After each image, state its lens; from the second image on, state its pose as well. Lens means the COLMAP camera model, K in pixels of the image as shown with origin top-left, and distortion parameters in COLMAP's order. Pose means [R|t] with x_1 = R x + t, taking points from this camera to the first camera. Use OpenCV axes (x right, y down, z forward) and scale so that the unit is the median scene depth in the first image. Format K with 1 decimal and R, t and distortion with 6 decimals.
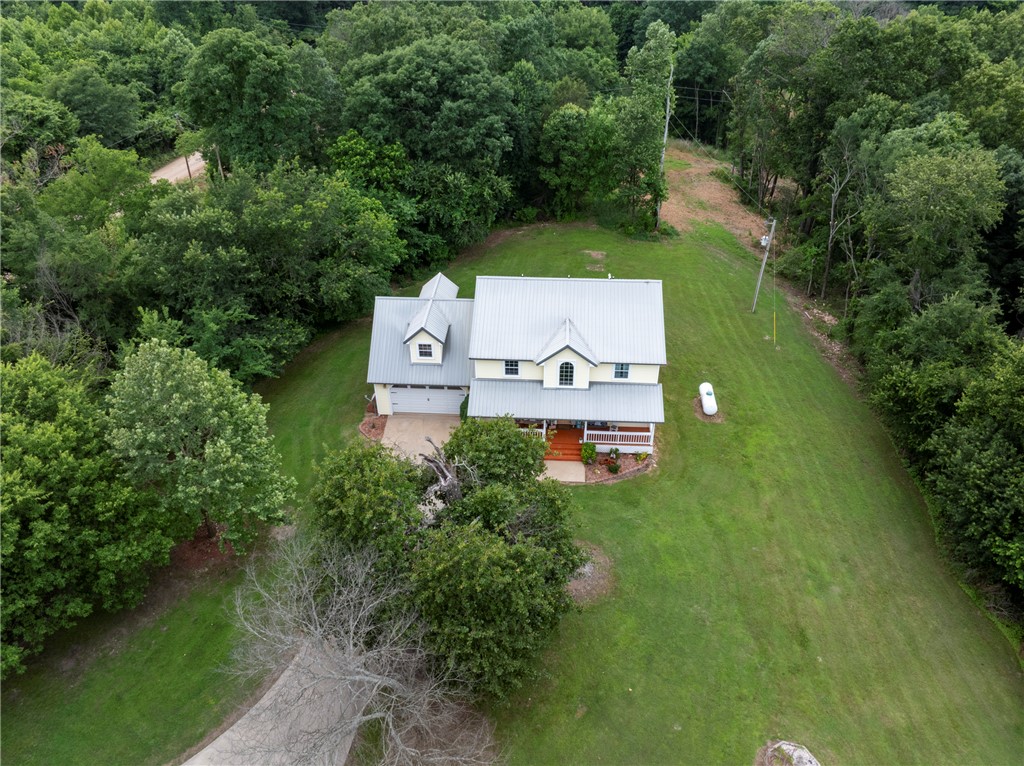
lens RADIAL K [[719.5, 0, 512.0], [0, 719.5, 383.0], [0, 0, 1]] dist [-0.050115, 0.019382]
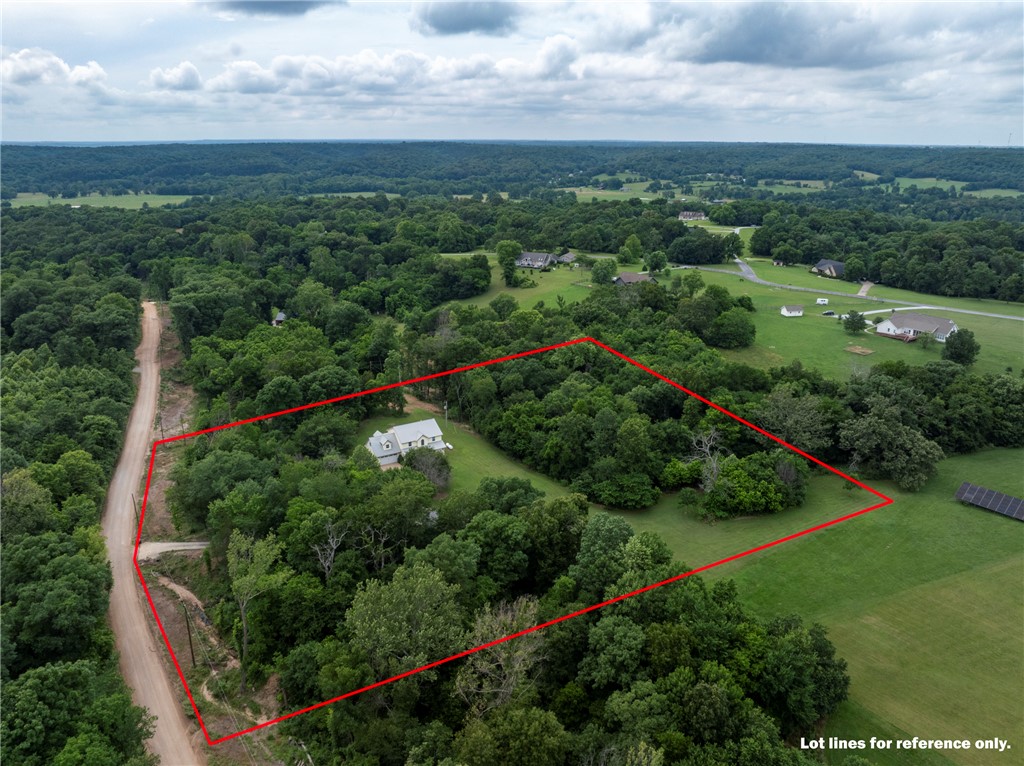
lens RADIAL K [[719.5, 0, 512.0], [0, 719.5, 383.0], [0, 0, 1]] dist [-0.050115, 0.019382]
pose [[0.829068, -0.172500, 0.531874, -1.658631], [0.316619, 0.928859, -0.192285, 0.635413], [-0.460866, 0.327818, 0.824704, -2.839059]]
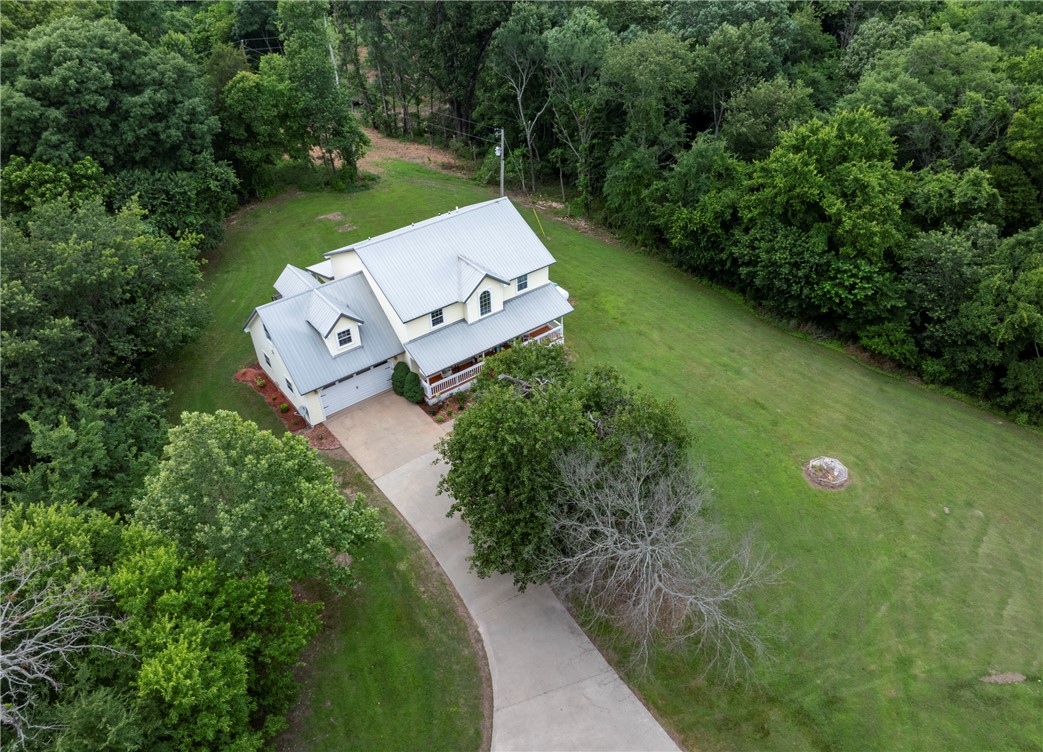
lens RADIAL K [[750.8, 0, 541.0], [0, 750.8, 404.5], [0, 0, 1]] dist [-0.046199, -0.006690]
pose [[0.739877, -0.426497, 0.520271, -0.483880], [0.386654, 0.902454, 0.189935, -0.053463], [-0.550527, 0.060637, 0.832612, 0.038524]]
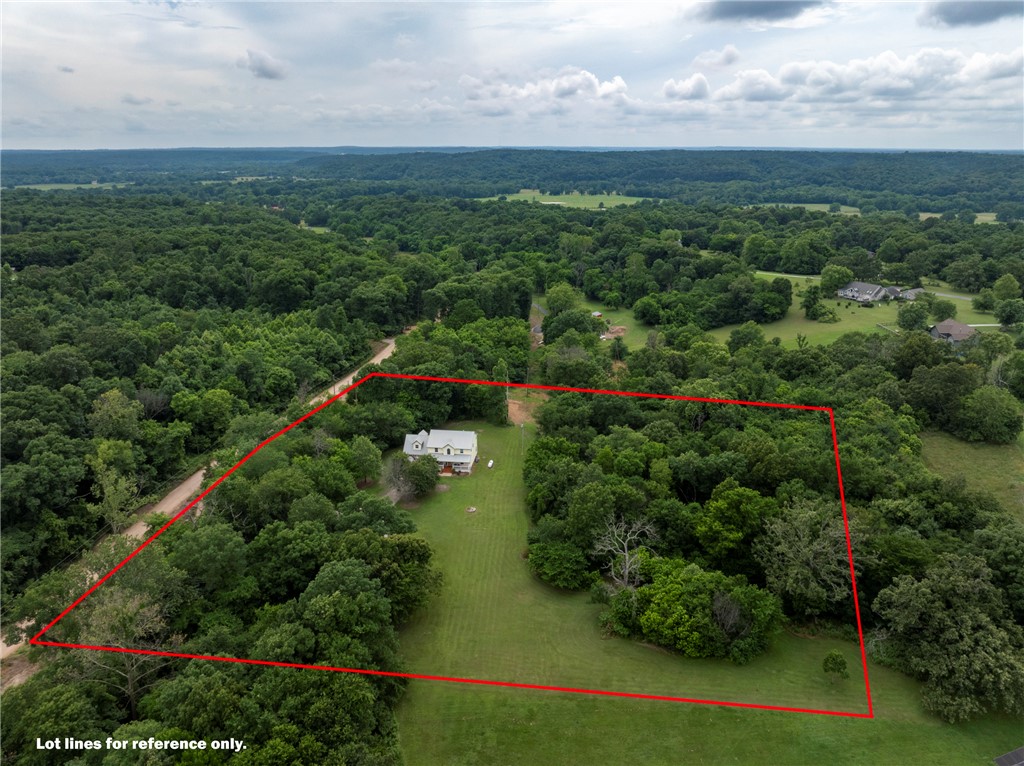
lens RADIAL K [[719.5, 0, 512.0], [0, 719.5, 383.0], [0, 0, 1]] dist [-0.050115, 0.019382]
pose [[0.997943, 0.022694, -0.059952, 0.674792], [-0.039247, 0.955761, -0.291513, 0.801506], [0.050685, 0.293266, 0.954686, -3.081376]]
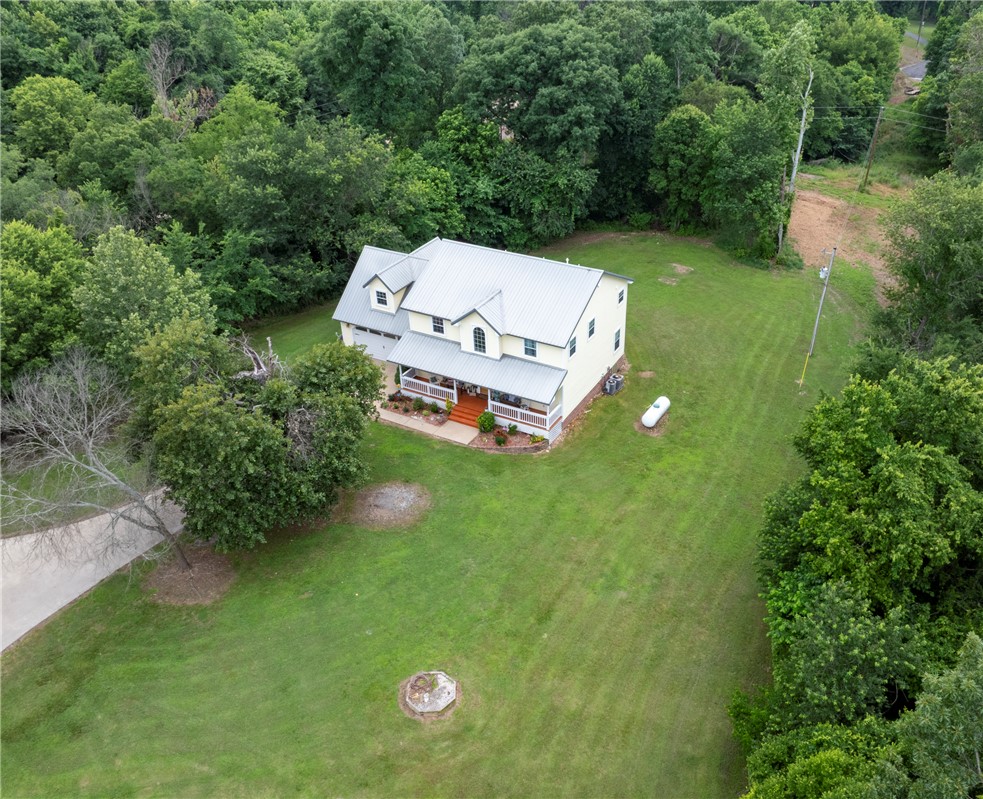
lens RADIAL K [[833.2, 0, 535.6], [0, 833.2, 446.8], [0, 0, 1]] dist [-0.045082, 0.002704]
pose [[0.913119, 0.235627, -0.332708, 0.557850], [-0.235293, 0.971020, 0.041924, 0.064340], [0.332944, 0.040002, 0.942098, -0.085622]]
